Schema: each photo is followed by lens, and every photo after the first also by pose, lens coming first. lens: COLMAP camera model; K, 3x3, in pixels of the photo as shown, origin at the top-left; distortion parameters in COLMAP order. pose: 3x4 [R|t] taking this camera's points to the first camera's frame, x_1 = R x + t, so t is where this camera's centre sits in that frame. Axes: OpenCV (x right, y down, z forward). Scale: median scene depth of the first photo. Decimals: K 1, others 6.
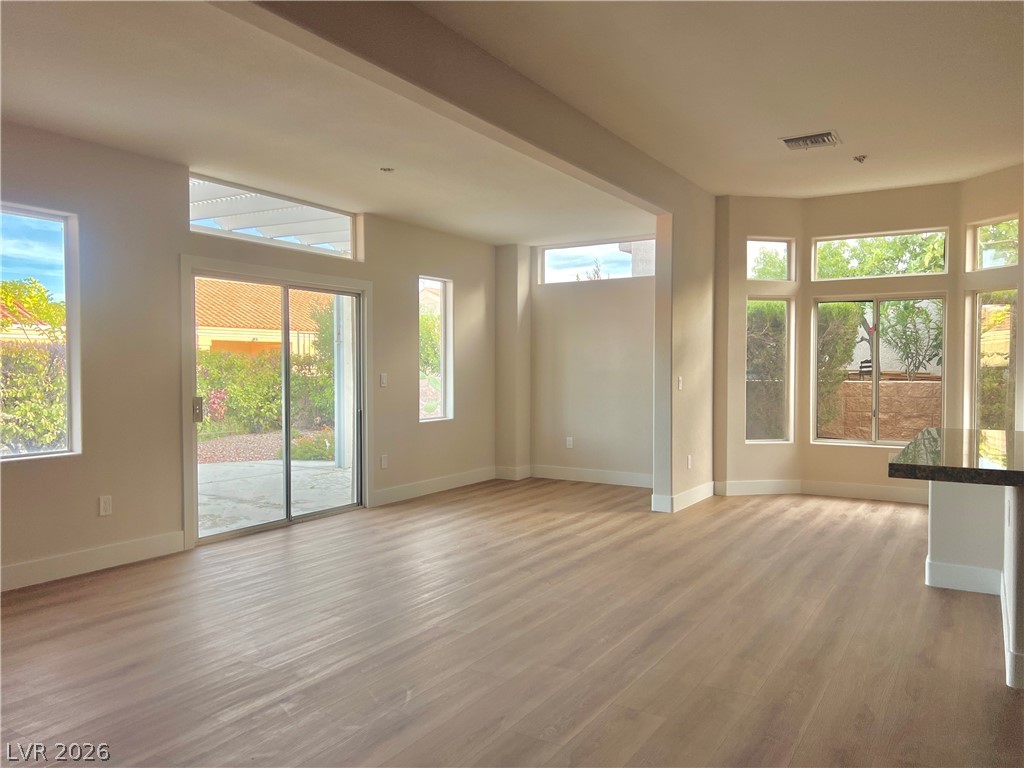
lens RADIAL K [[762.2, 0, 509.7], [0, 762.2, 385.7], [0, 0, 1]] dist [0.049887, -0.048464]
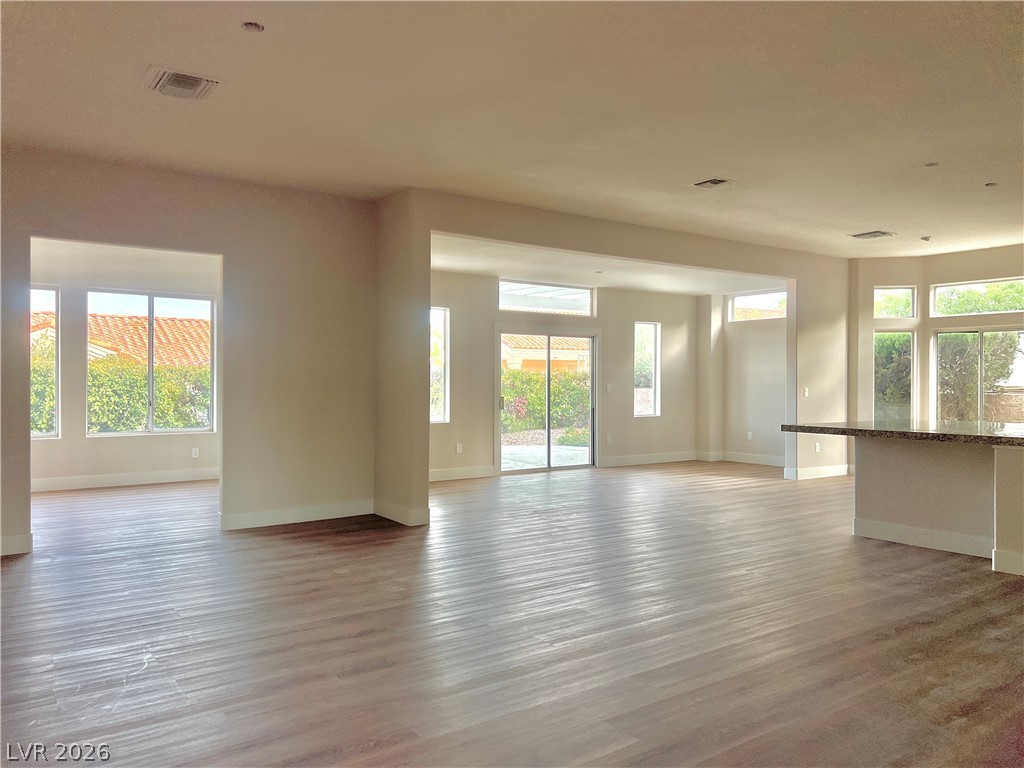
lens RADIAL K [[762.2, 0, 509.7], [0, 762.2, 385.7], [0, 0, 1]] dist [0.049887, -0.048464]
pose [[0.922929, 0.004462, -0.384945, 0.239391], [-0.011705, 0.999796, -0.016474, 0.012972], [0.384793, 0.019710, 0.922792, -0.519353]]
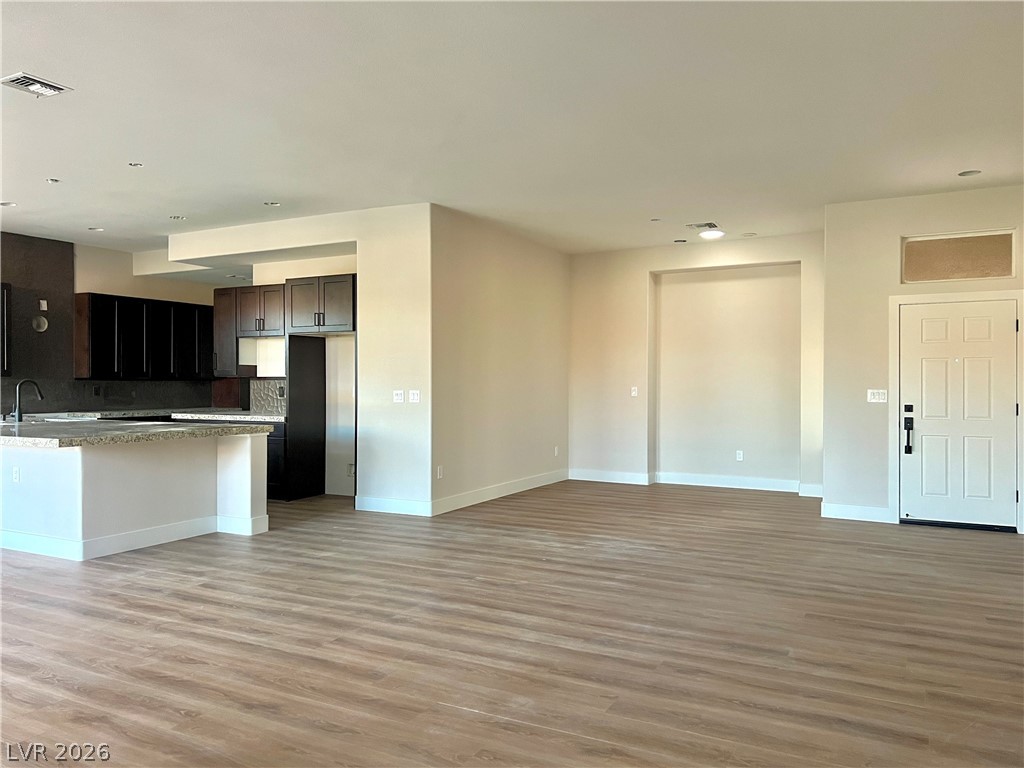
lens RADIAL K [[762.2, 0, 509.7], [0, 762.2, 385.7], [0, 0, 1]] dist [0.049887, -0.048464]
pose [[-0.063362, -0.003104, 0.997986, -0.479028], [0.019963, 0.999791, 0.004377, -0.001341], [-0.997791, 0.020200, -0.063287, 0.046181]]
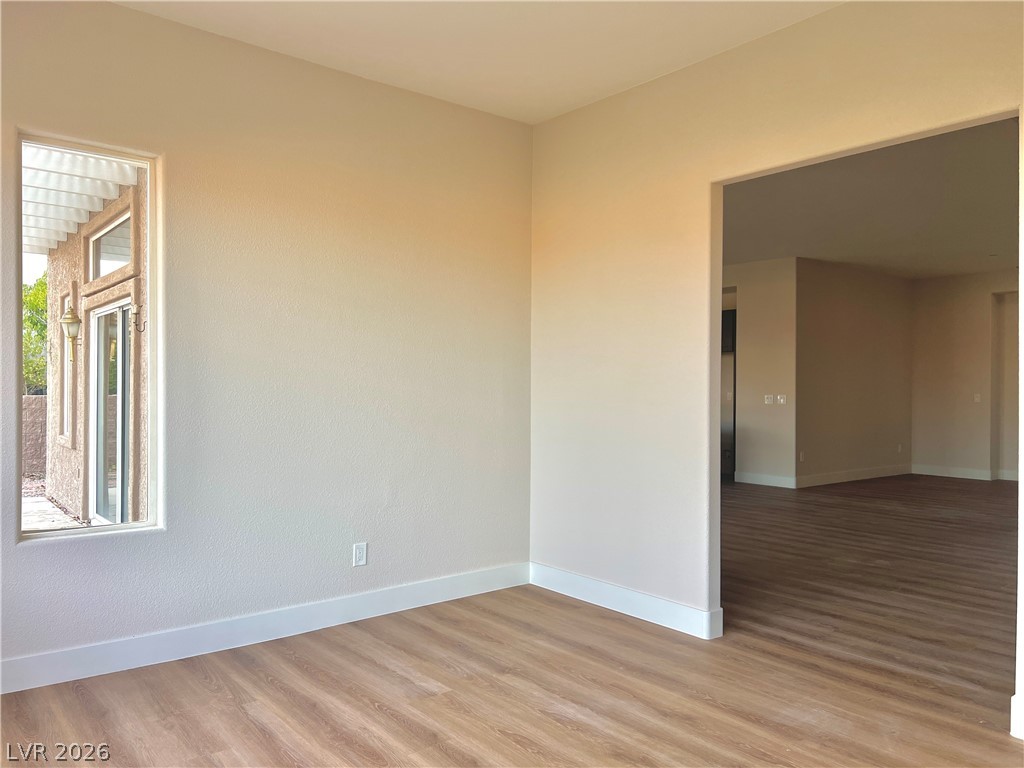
lens RADIAL K [[777.1, 0, 512.0], [0, 777.1, 384.0], [0, 0, 1]] dist [0.011602, 0.001491]
pose [[0.328293, 0.007252, 0.944548, -0.917958], [0.013957, 0.999824, -0.012528, -0.002653], [-0.944473, 0.017296, 0.328134, 0.105473]]
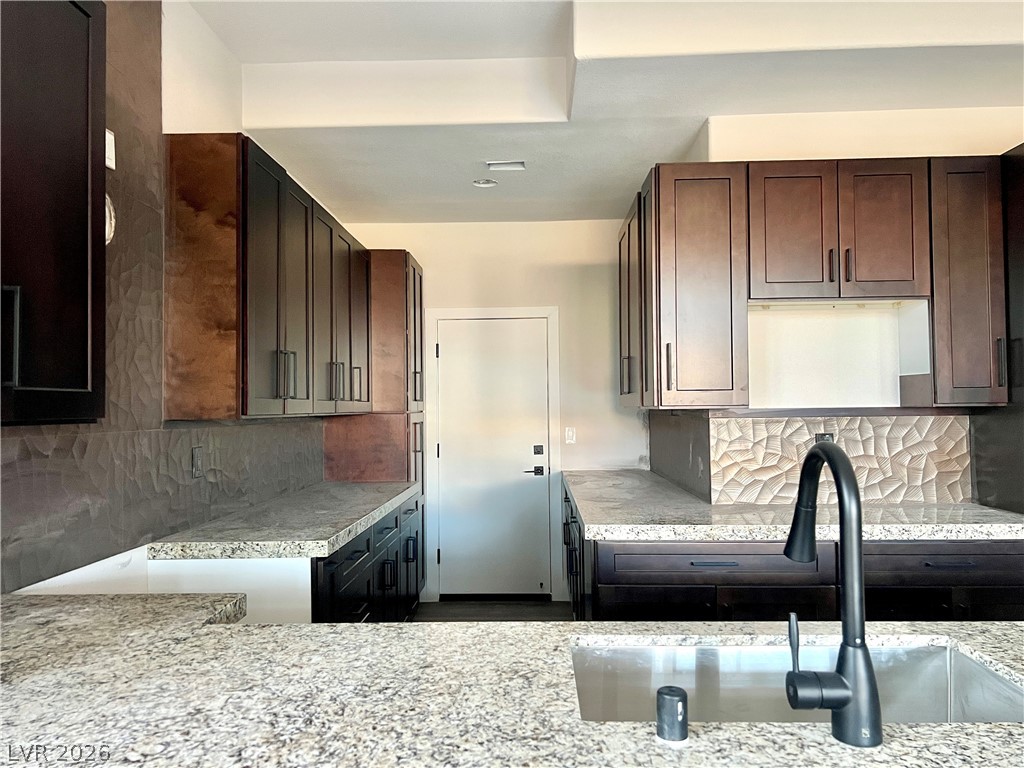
lens RADIAL K [[762.2, 0, 509.7], [0, 762.2, 385.7], [0, 0, 1]] dist [0.049887, -0.048464]
pose [[-0.493911, 0.030913, 0.868963, 0.405510], [0.029612, 0.999386, -0.018722, -0.027309], [-0.869008, 0.016485, -0.494523, 0.701153]]
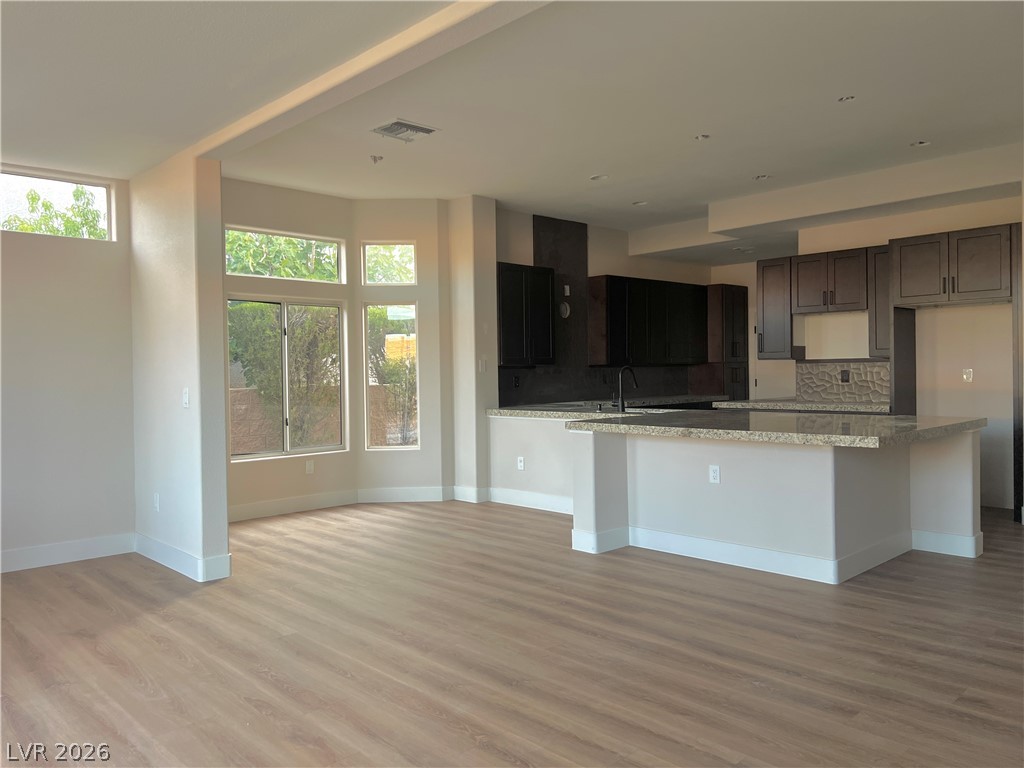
lens RADIAL K [[762.2, 0, 509.7], [0, 762.2, 385.7], [0, 0, 1]] dist [0.049887, -0.048464]
pose [[0.250548, -0.022464, 0.967843, -0.366260], [0.036344, 0.999244, 0.013784, -0.011569], [-0.967422, 0.031722, 0.251175, 0.489423]]
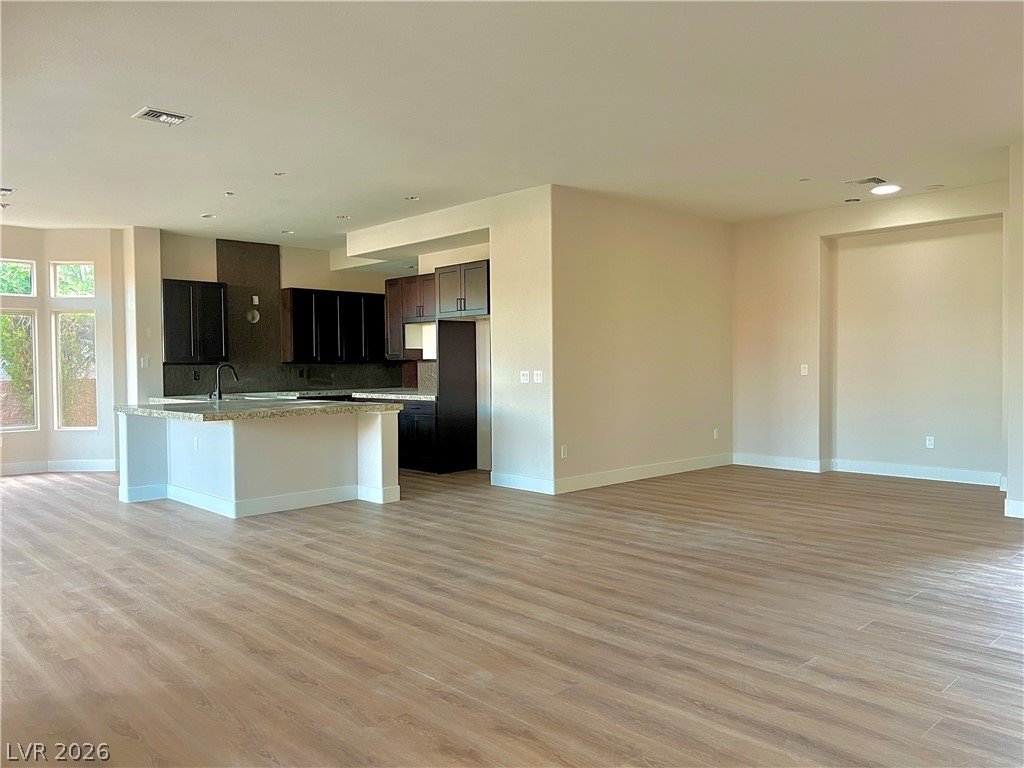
lens RADIAL K [[762.2, 0, 509.7], [0, 762.2, 385.7], [0, 0, 1]] dist [0.049887, -0.048464]
pose [[0.258767, -0.029472, 0.965490, -0.466642], [0.030242, 0.999292, 0.022398, 0.002229], [-0.965466, 0.023402, 0.259475, -0.111888]]
